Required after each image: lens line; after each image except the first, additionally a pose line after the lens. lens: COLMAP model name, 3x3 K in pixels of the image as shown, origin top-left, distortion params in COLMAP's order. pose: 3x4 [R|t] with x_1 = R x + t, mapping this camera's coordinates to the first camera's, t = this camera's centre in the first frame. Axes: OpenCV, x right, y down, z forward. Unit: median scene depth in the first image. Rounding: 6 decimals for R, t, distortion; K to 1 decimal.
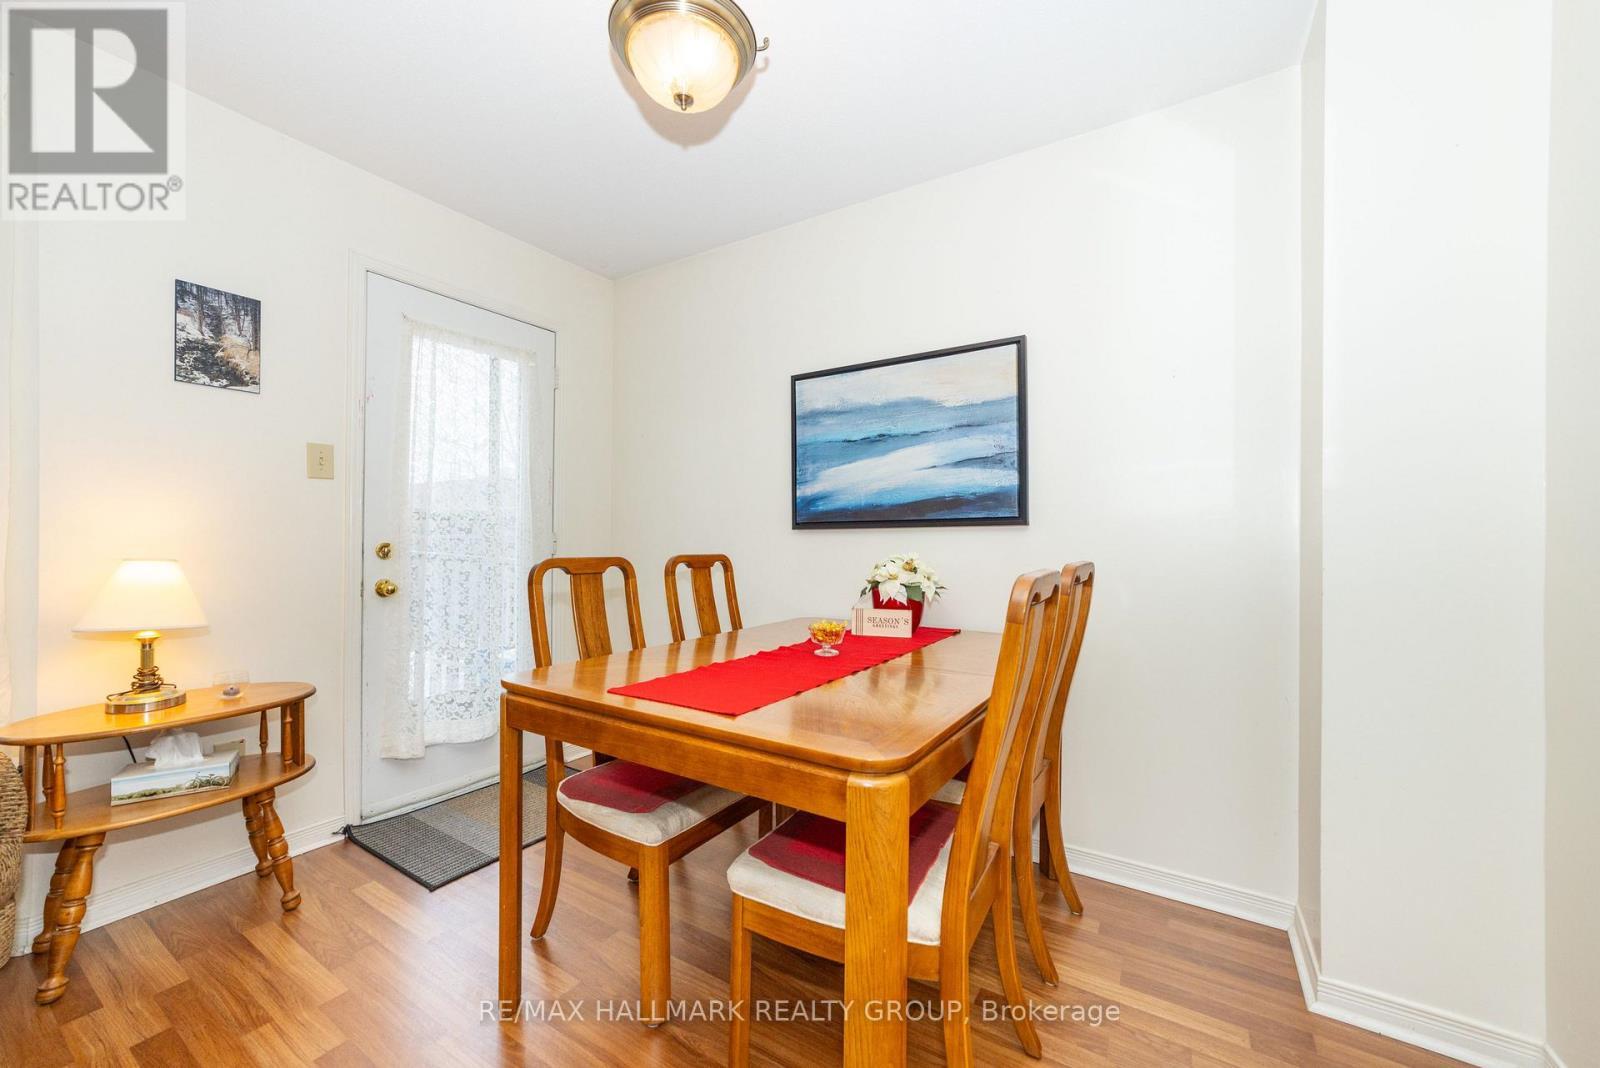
lens RADIAL K [[600.2, 0, 803.2], [0, 600.2, 544.5], [0, 0, 1]] dist [-0.020248, 0.008964]
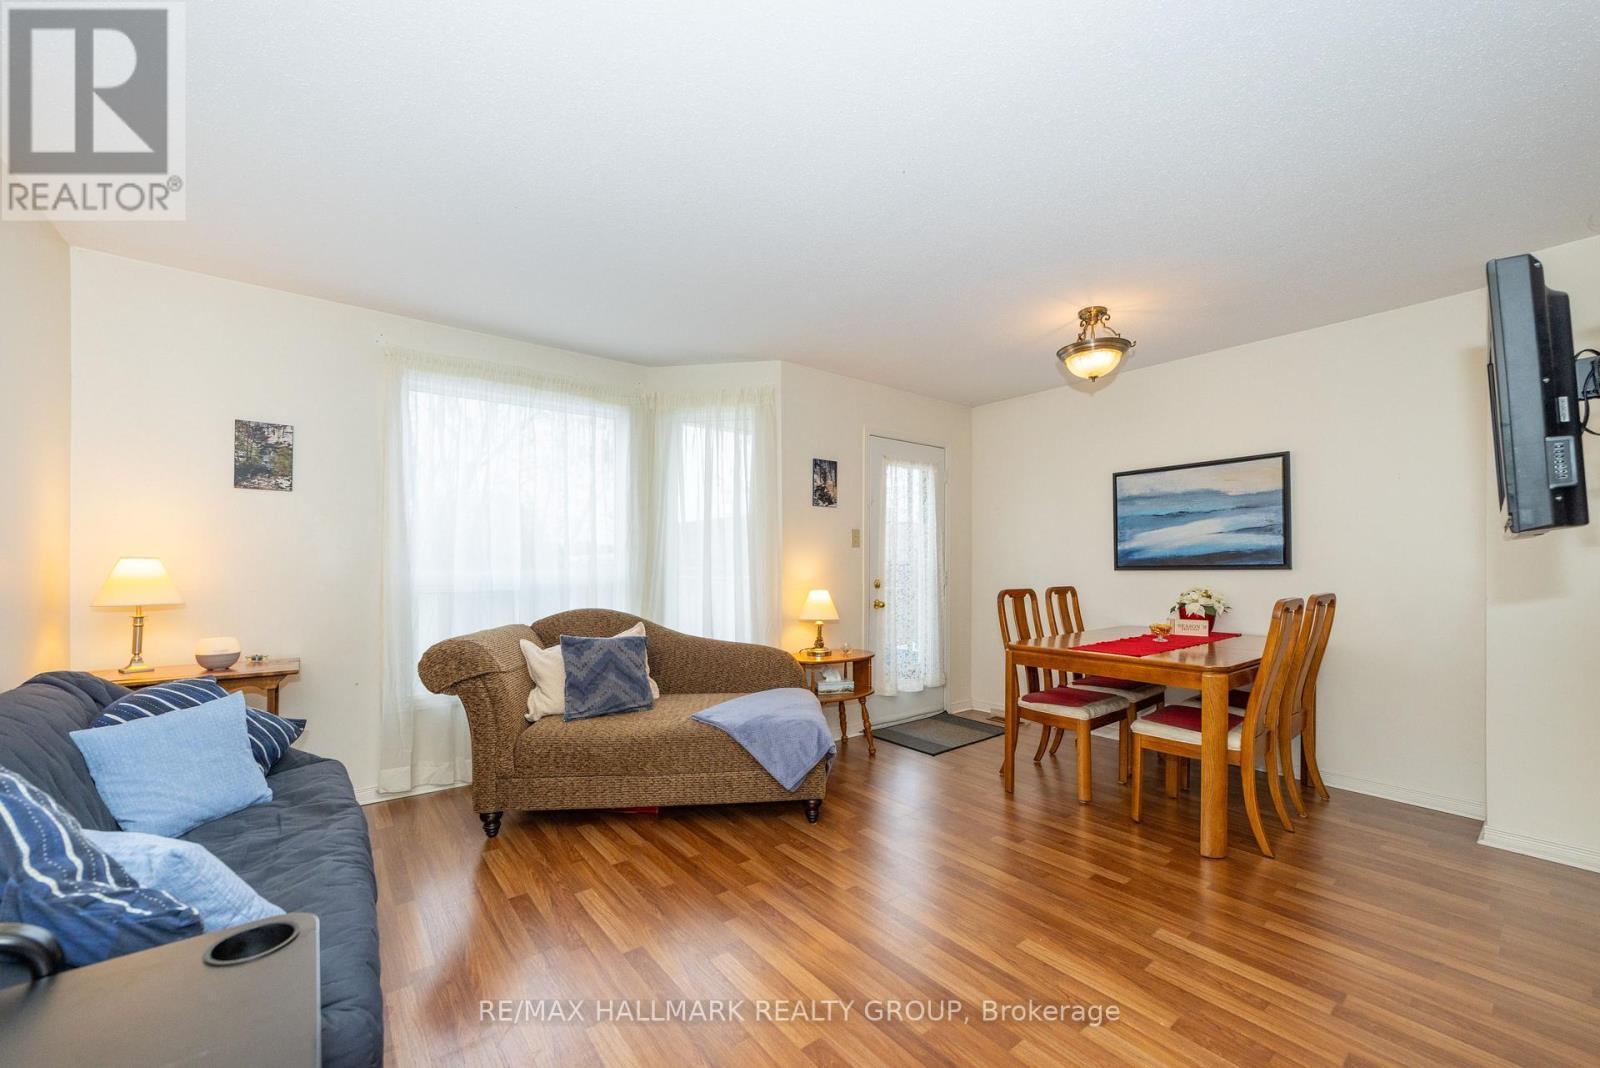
lens RADIAL K [[623.8, 0, 796.8], [0, 623.8, 569.0], [0, 0, 1]] dist [-0.000329, 0.000108]
pose [[0.944410, -0.004666, -0.328738, -0.344718], [0.006405, 0.999971, 0.004205, -0.052236], [0.328709, -0.006077, 0.944412, -1.073316]]
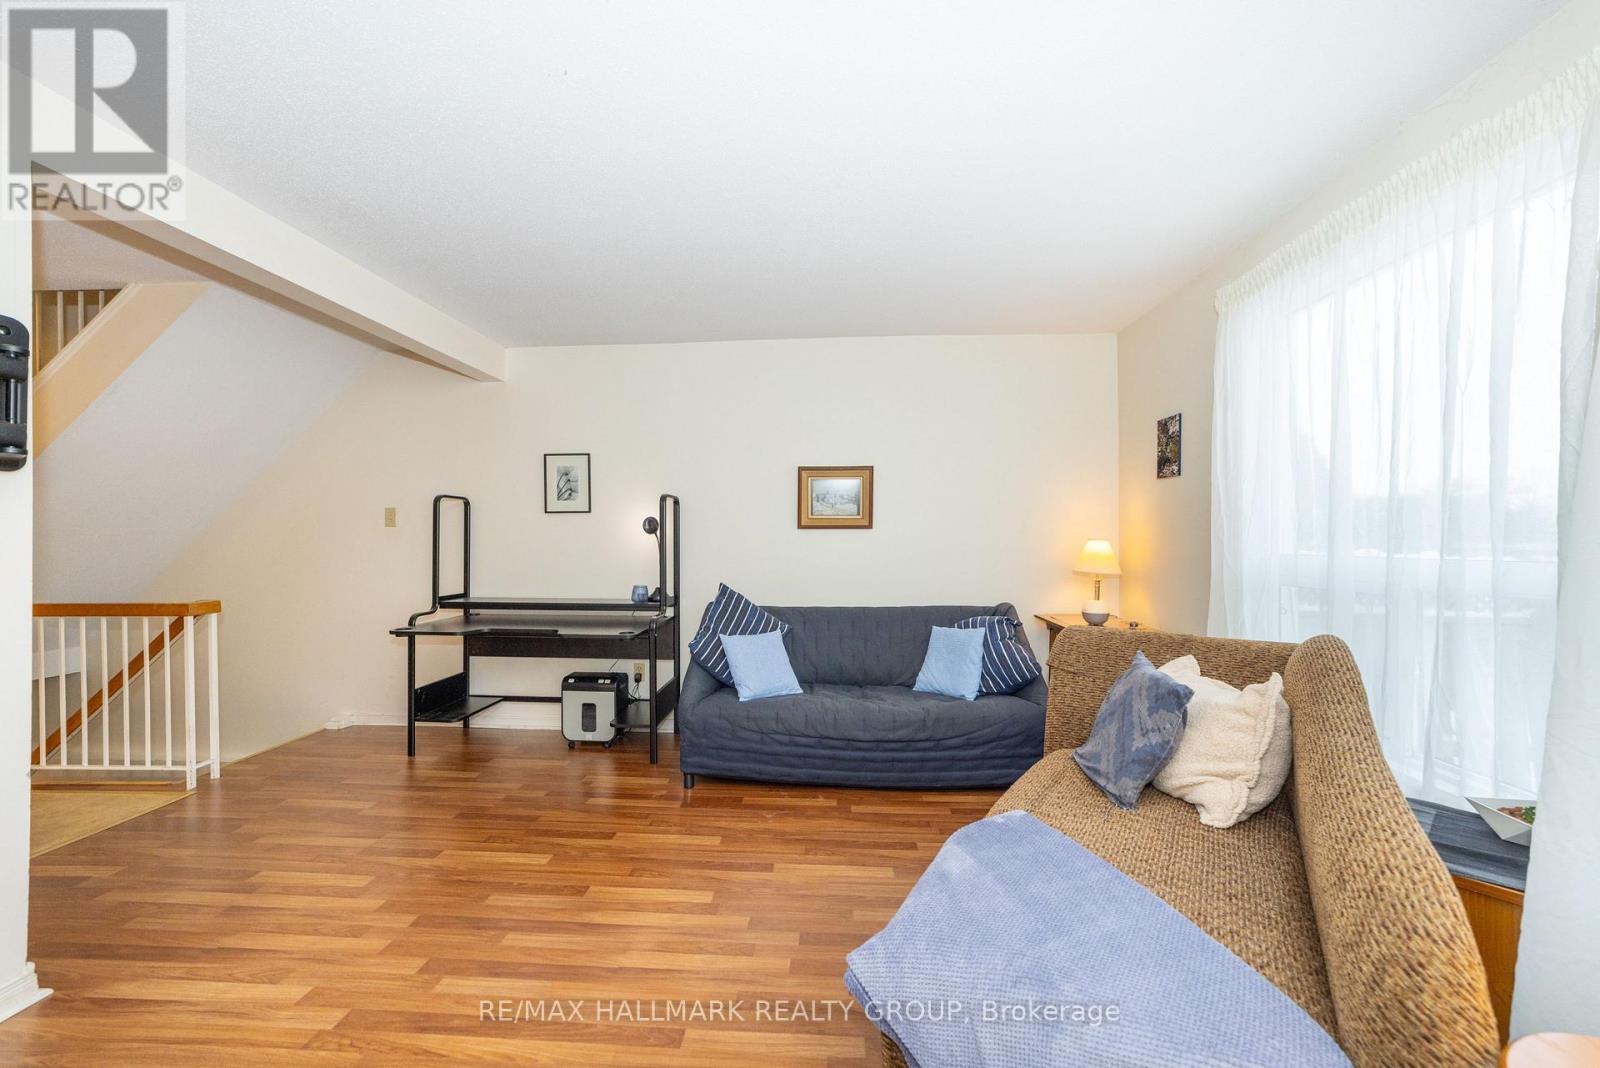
lens RADIAL K [[600.2, 0, 803.2], [0, 600.2, 544.5], [0, 0, 1]] dist [-0.020248, 0.008964]
pose [[-0.868826, 0.001924, -0.495113, -0.401226], [-0.001093, 0.999983, 0.005805, -0.072710], [0.495116, 0.005584, -0.868809, 0.815284]]
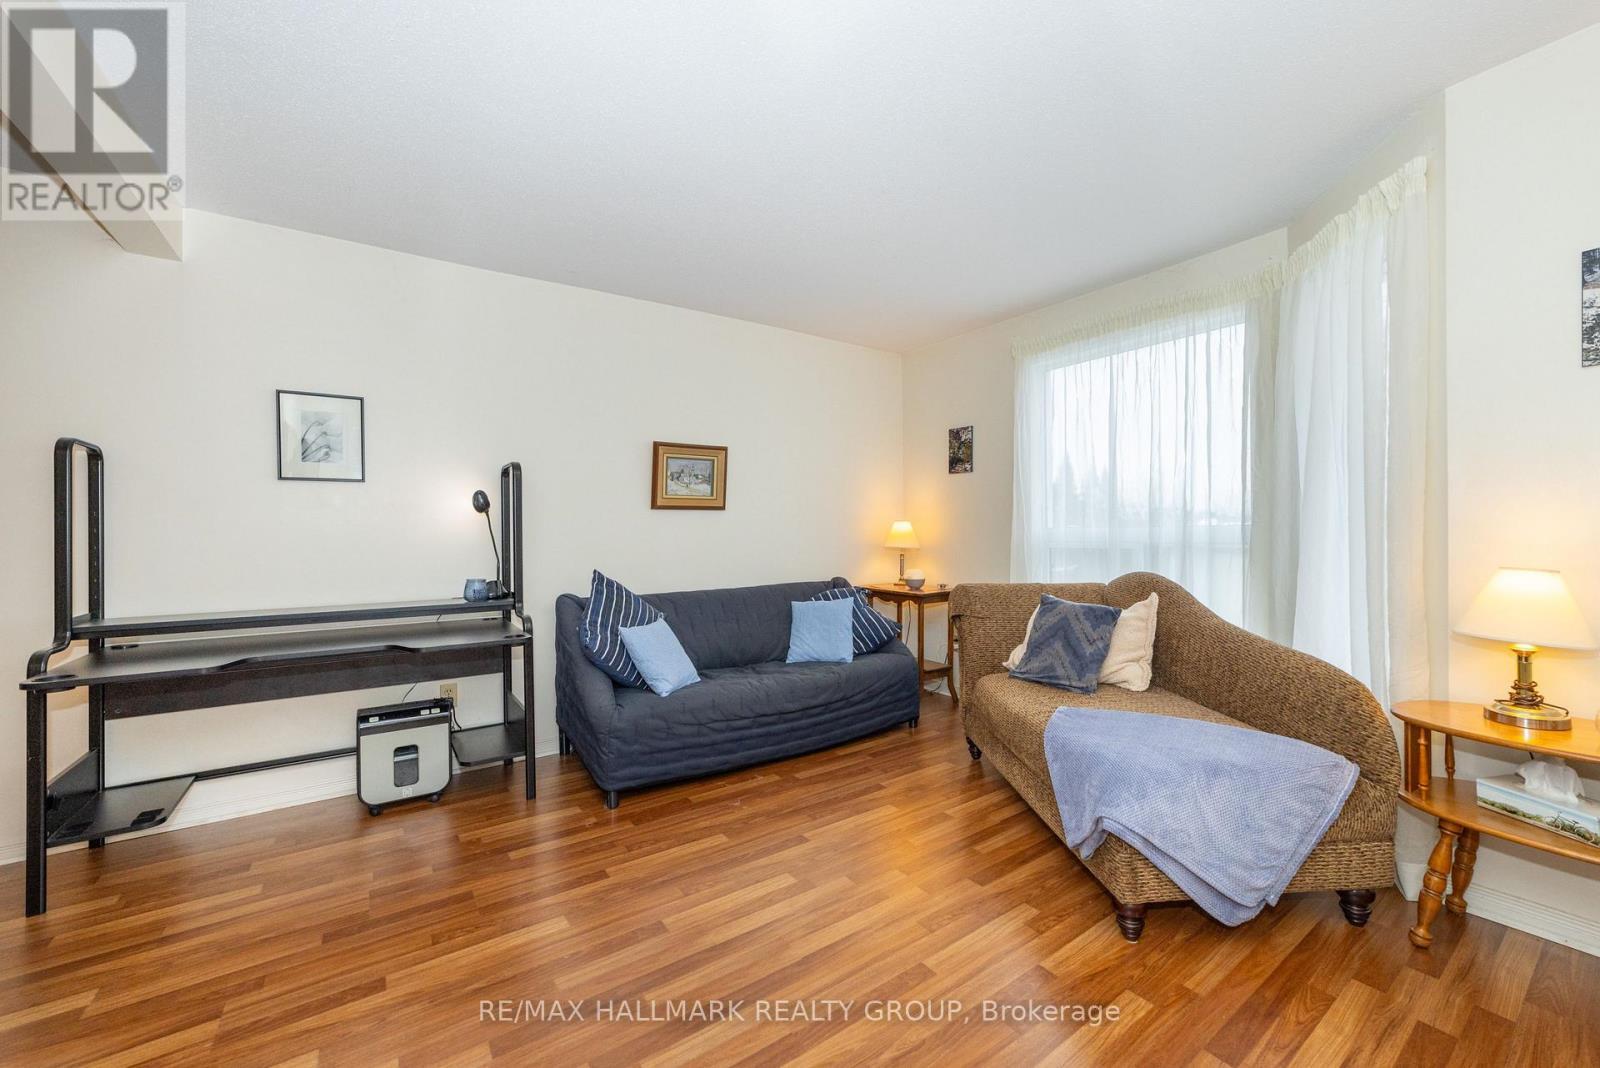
lens RADIAL K [[626.4, 0, 822.3], [0, 626.4, 537.1], [0, 0, 1]] dist [-0.018984, 0.009590]
pose [[-0.361670, 0.009231, -0.932261, 0.203582], [0.008984, 0.999939, 0.006416, -0.036298], [0.932263, -0.006055, -0.361730, 0.258241]]
